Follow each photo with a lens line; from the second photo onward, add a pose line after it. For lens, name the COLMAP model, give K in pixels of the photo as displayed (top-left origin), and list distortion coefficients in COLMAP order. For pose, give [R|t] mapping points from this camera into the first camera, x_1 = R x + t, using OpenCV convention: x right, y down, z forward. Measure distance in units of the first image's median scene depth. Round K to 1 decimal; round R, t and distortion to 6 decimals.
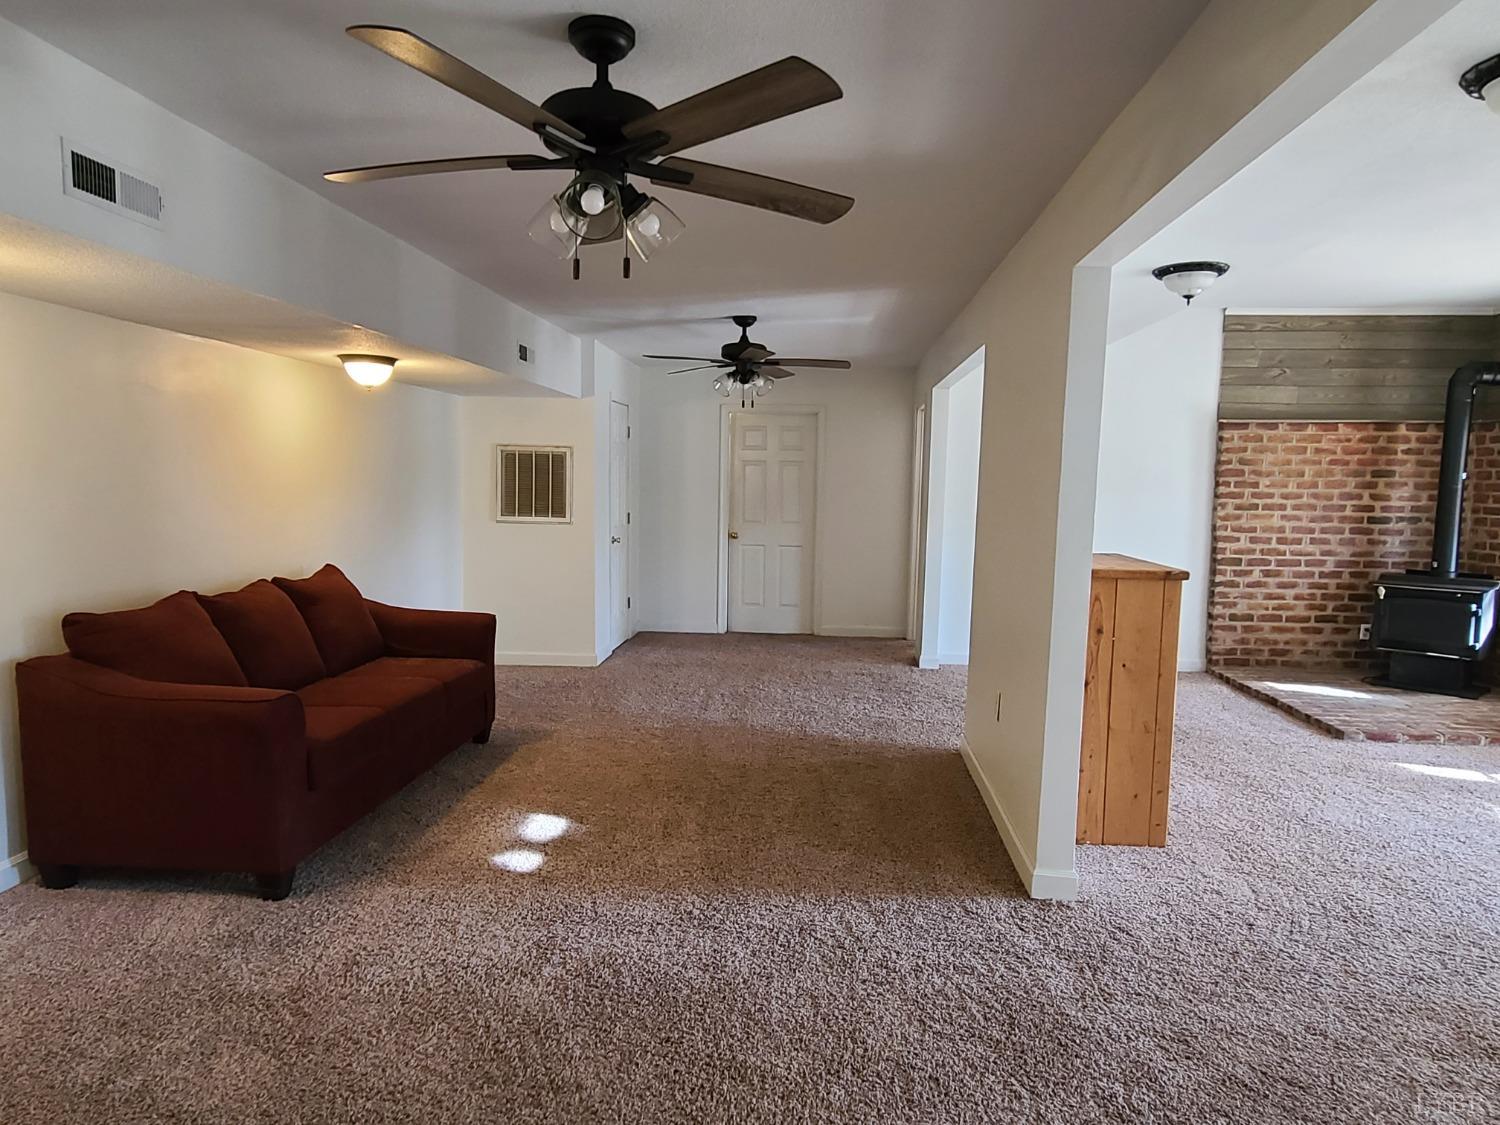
lens RADIAL K [[924.4, 0, 745.6], [0, 924.4, 581.4], [0, 0, 1]] dist [-0.000387, -0.002601]
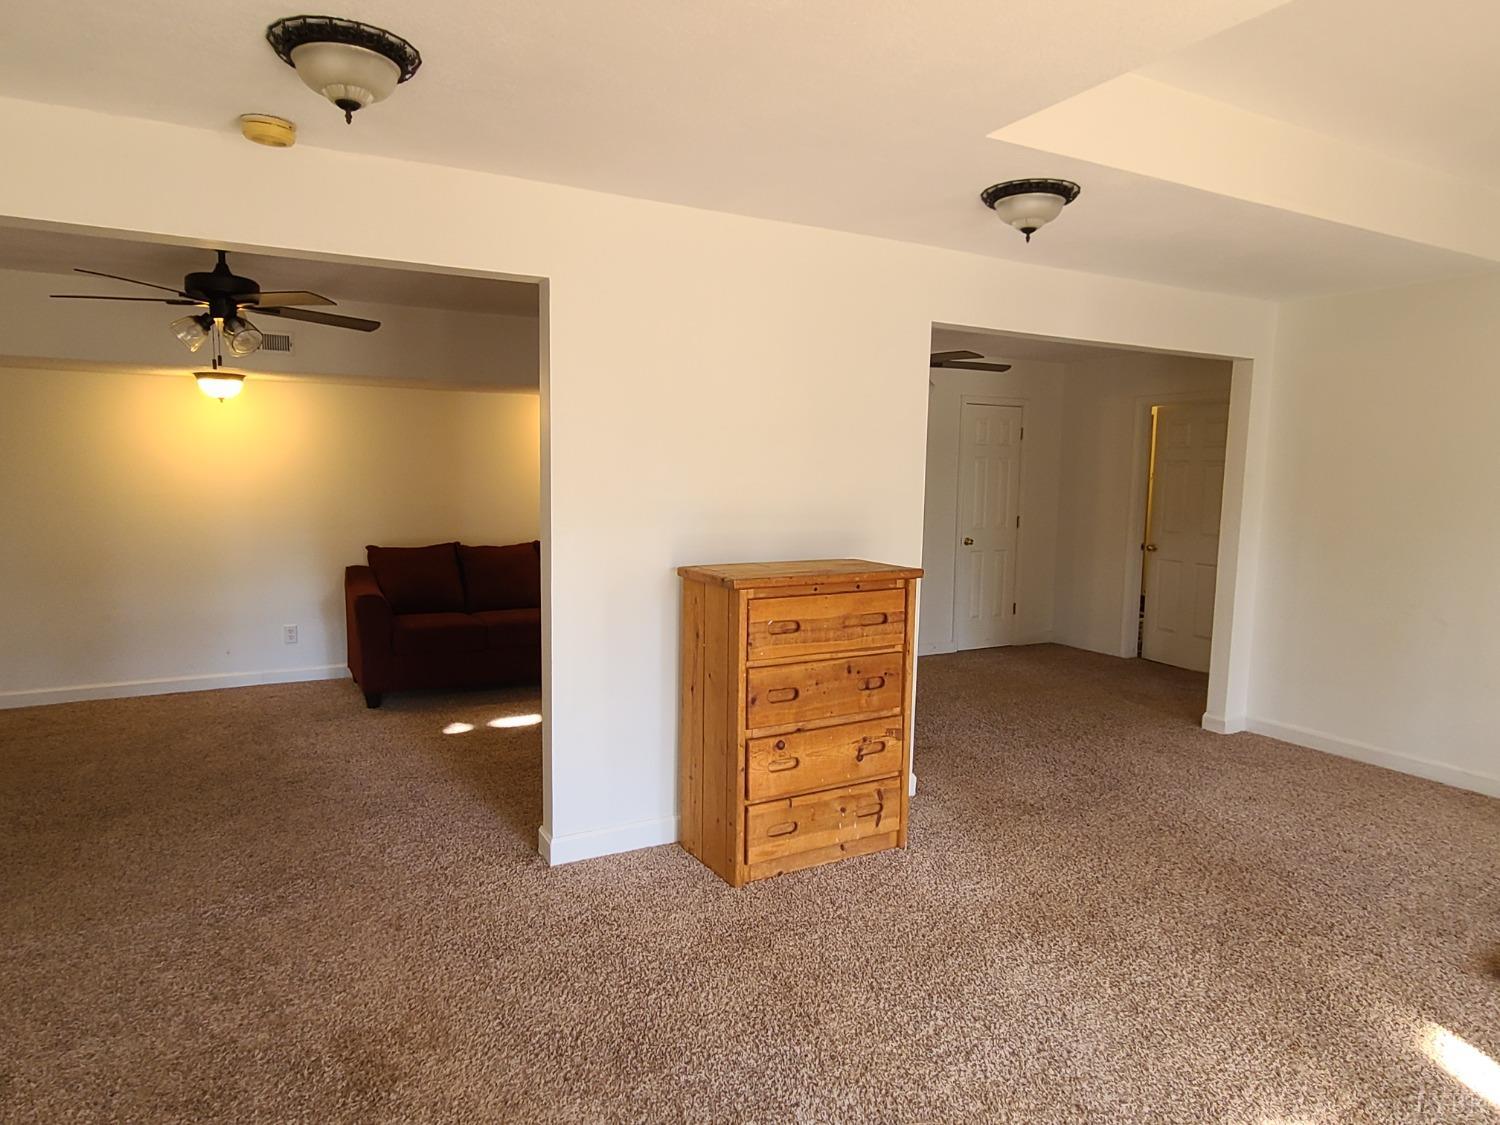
lens RADIAL K [[924.4, 0, 745.6], [0, 924.4, 581.4], [0, 0, 1]] dist [-0.000387, -0.002601]
pose [[0.552584, 0.091493, -0.828420, 0.760224], [-0.097231, 0.994246, 0.044951, -0.031487], [0.827766, 0.055709, 0.558300, 0.319500]]
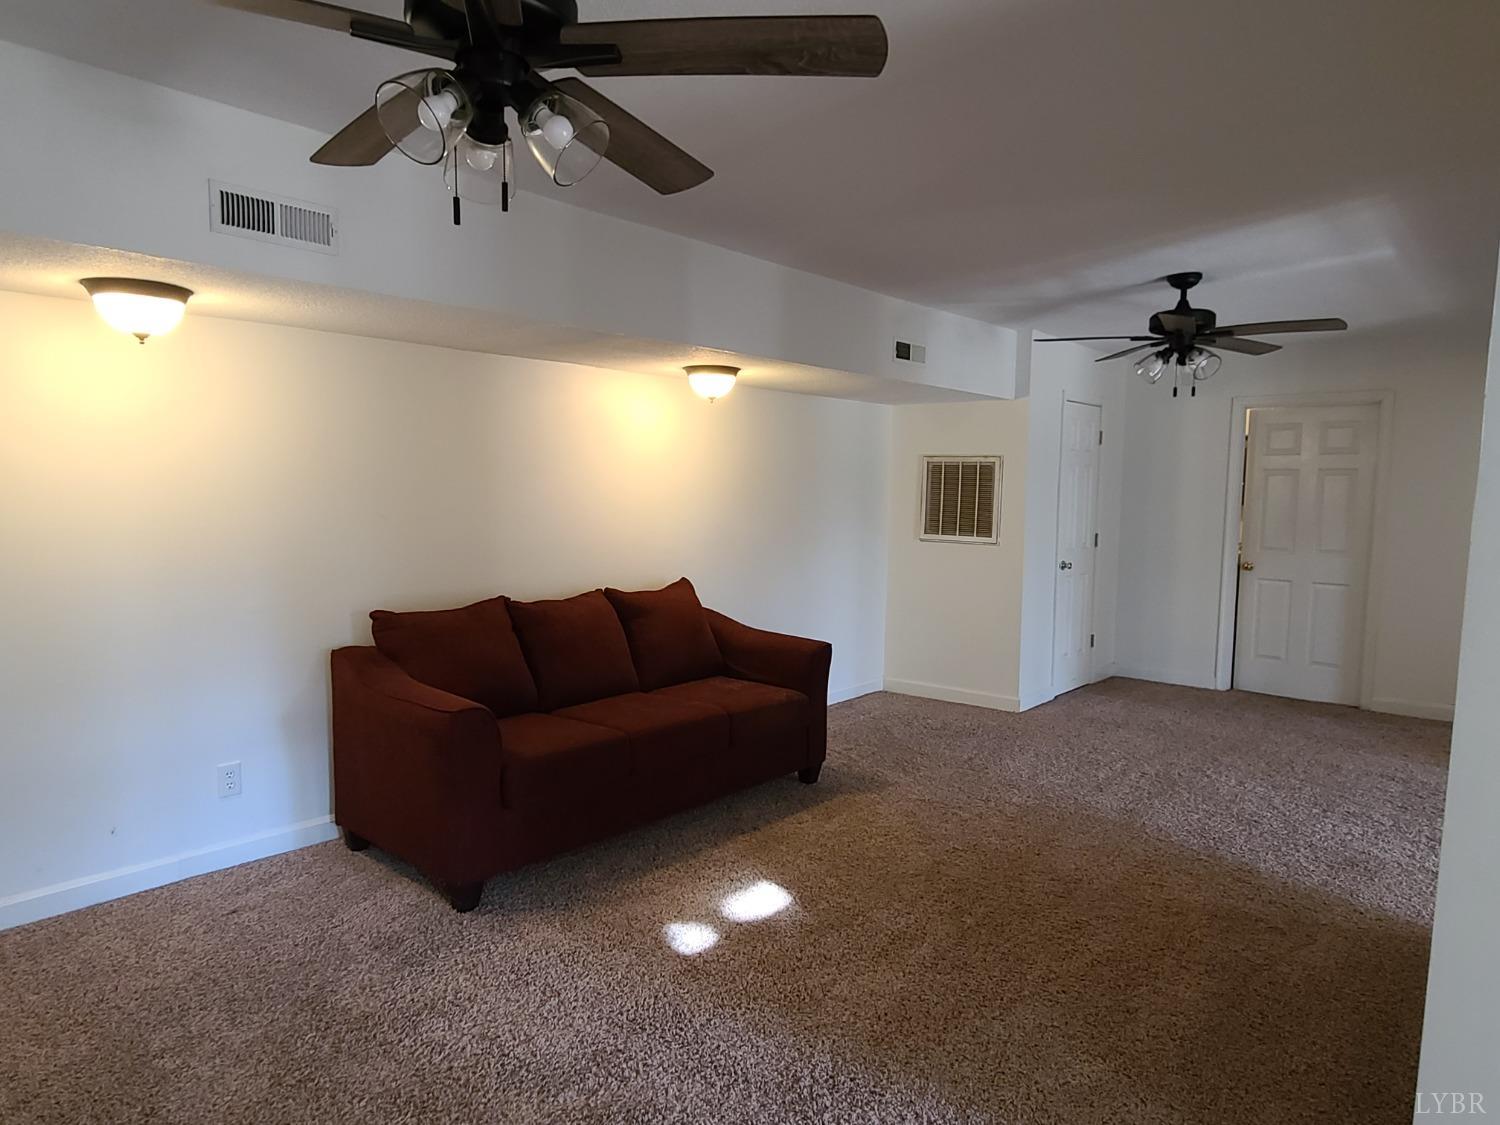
lens RADIAL K [[924.4, 0, 745.6], [0, 924.4, 581.4], [0, 0, 1]] dist [-0.000387, -0.002601]
pose [[0.801056, 0.054268, -0.596124, 0.173550], [-0.064616, 0.997902, 0.004016, -0.019823], [0.595091, 0.035302, 0.802882, 0.200046]]
